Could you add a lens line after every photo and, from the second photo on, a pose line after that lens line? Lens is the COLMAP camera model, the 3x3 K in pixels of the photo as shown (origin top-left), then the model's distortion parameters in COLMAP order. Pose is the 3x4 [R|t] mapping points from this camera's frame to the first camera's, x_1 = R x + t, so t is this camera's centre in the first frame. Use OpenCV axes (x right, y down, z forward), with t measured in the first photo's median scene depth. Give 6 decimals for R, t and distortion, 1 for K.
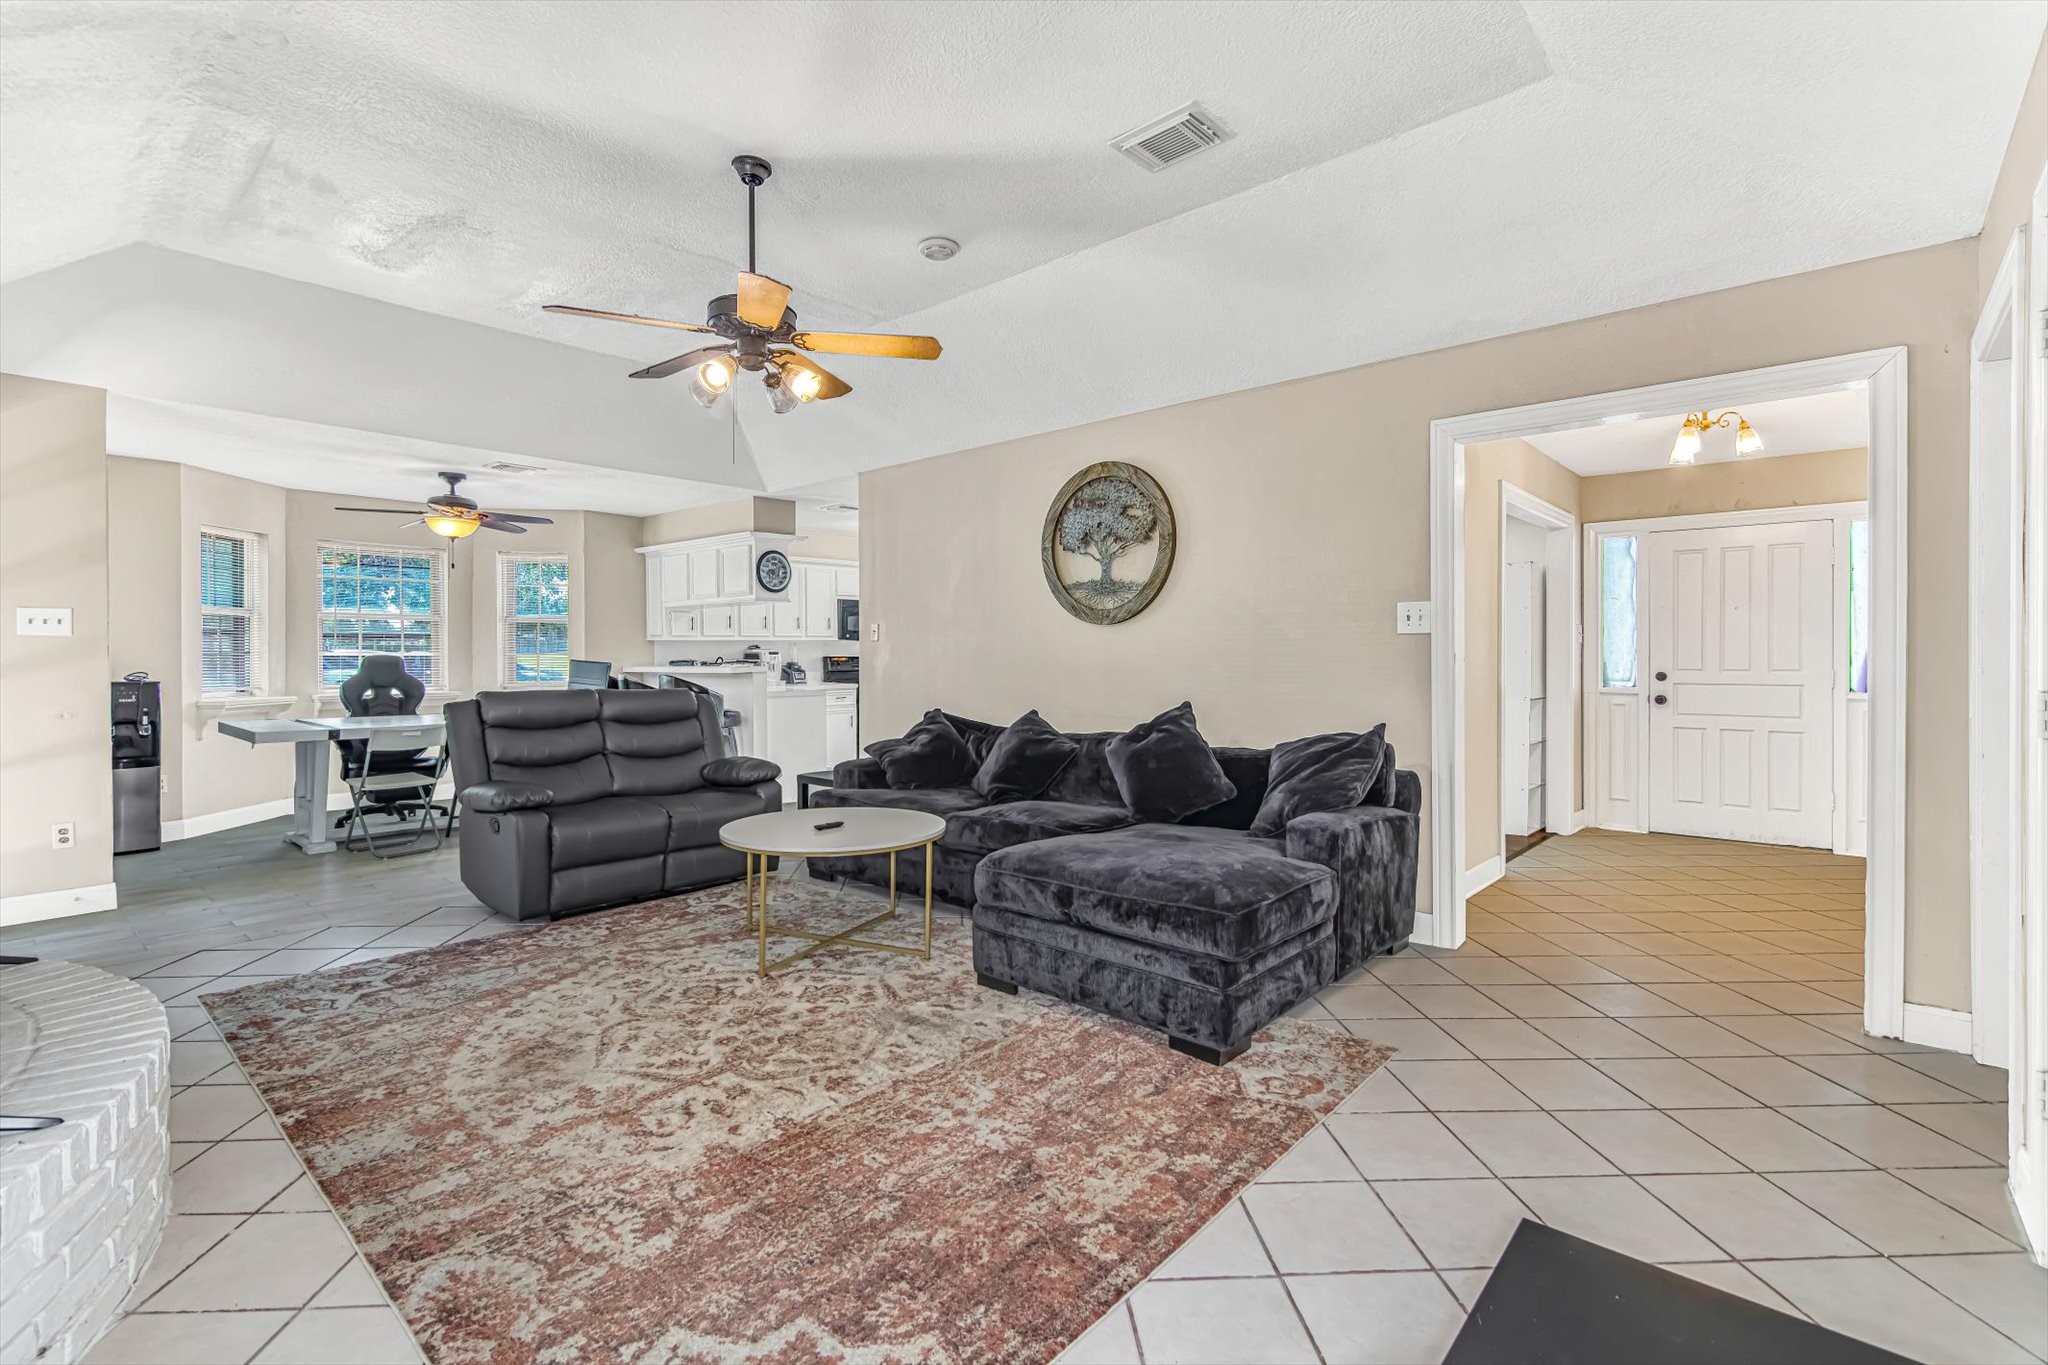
lens RADIAL K [[936.5, 0, 1015.2], [0, 936.5, 656.0], [0, 0, 1]] dist [0.020349, -0.000491]
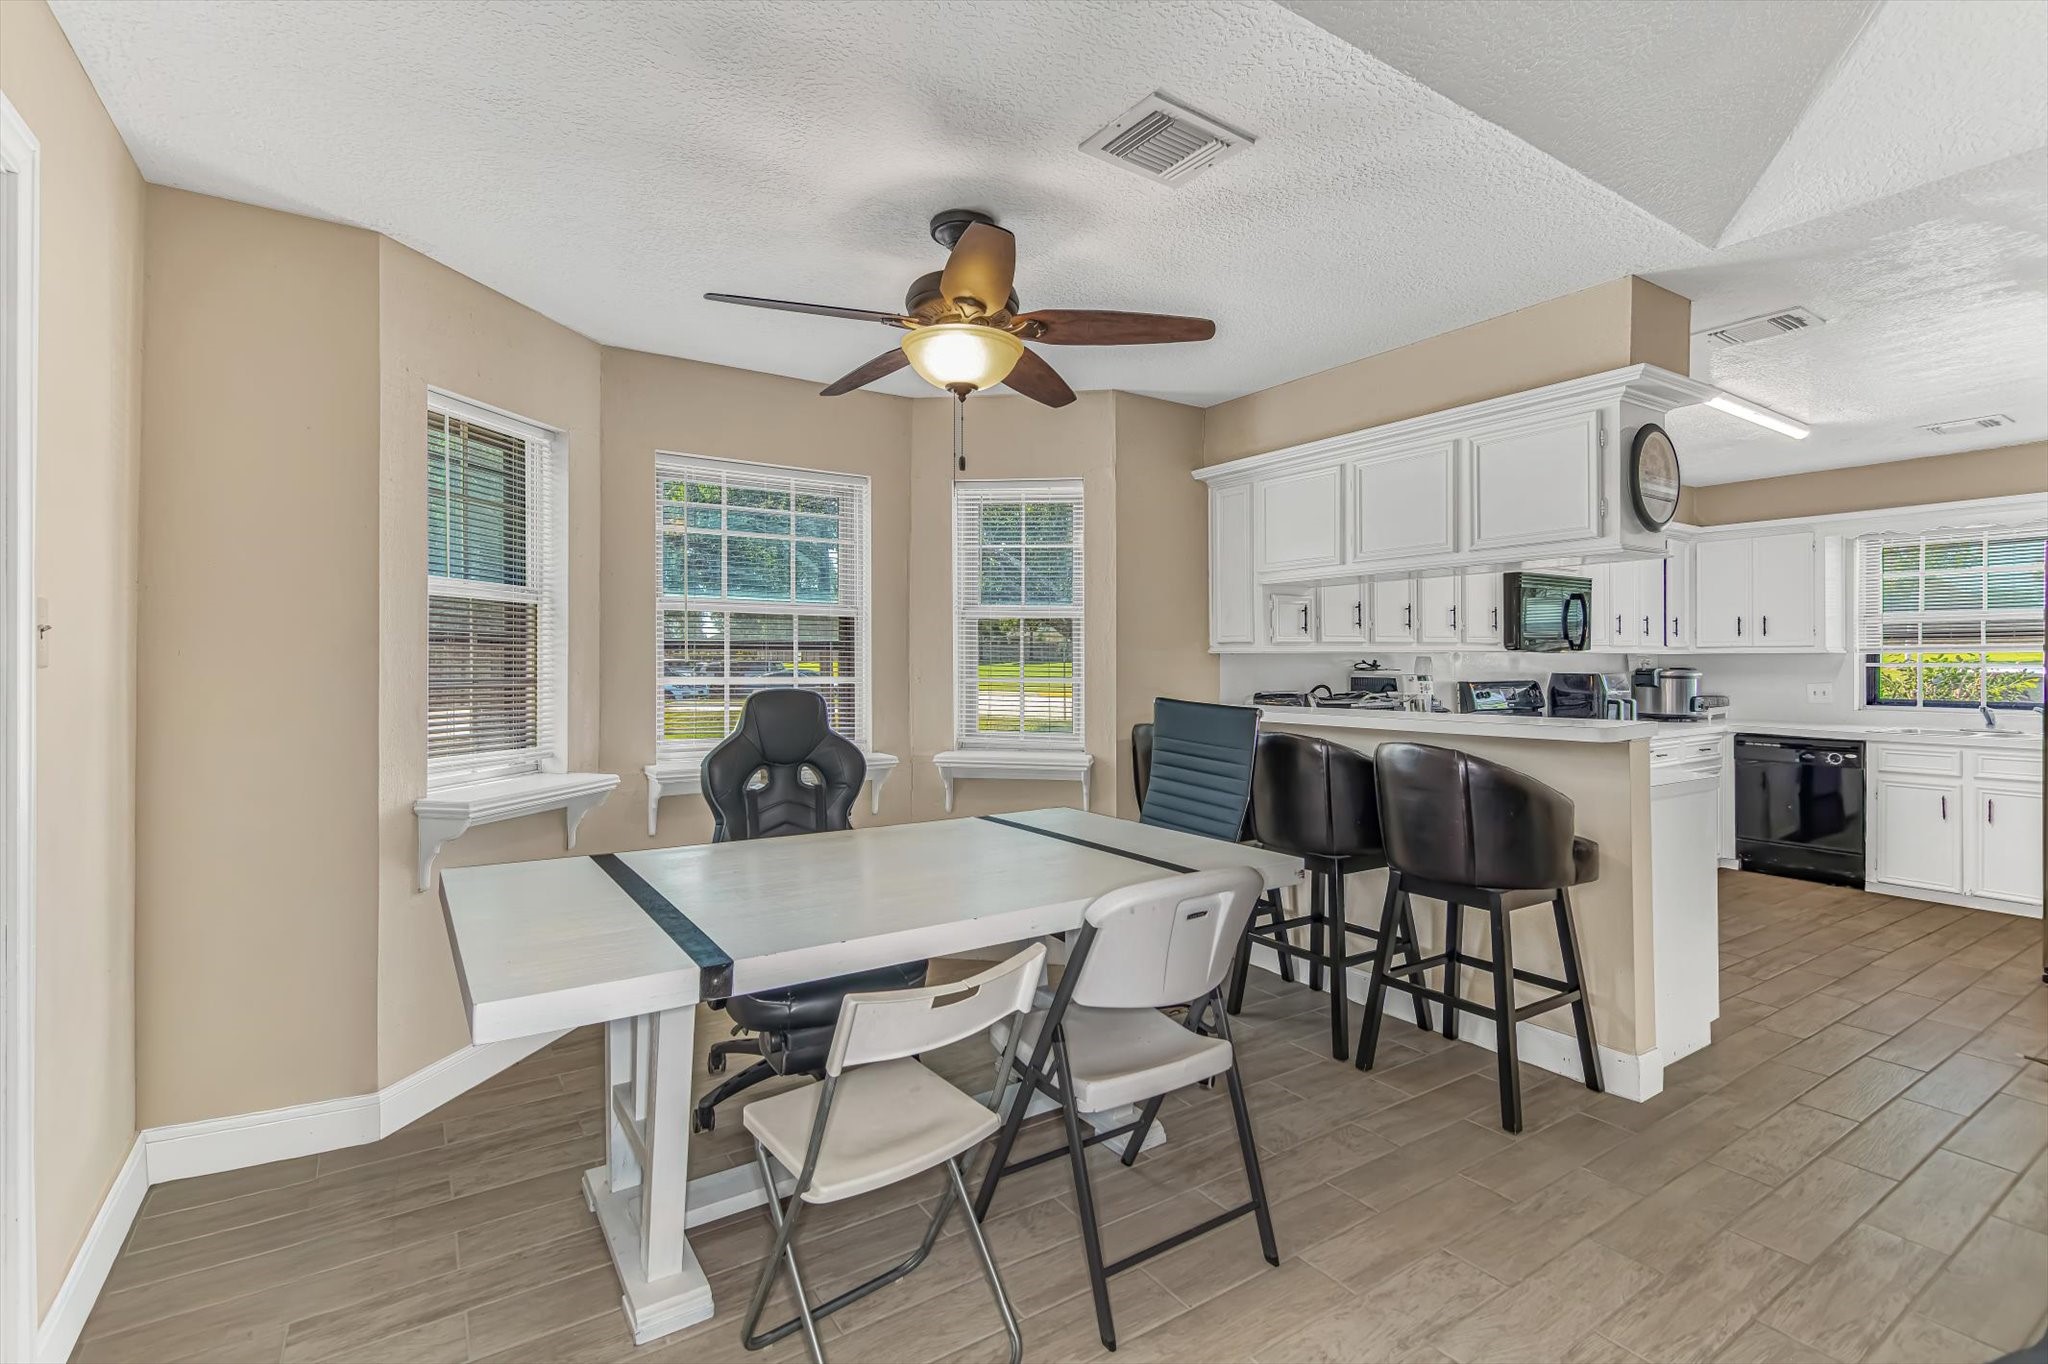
lens RADIAL K [[936.5, 0, 1018.9], [0, 936.5, 660.4], [0, 0, 1]] dist [0.020349, -0.000491]
pose [[0.964729, 0.003313, -0.263226, -0.438984], [-0.004423, 0.999984, -0.003624, -0.012654], [0.263210, 0.004660, 0.964727, 0.595476]]
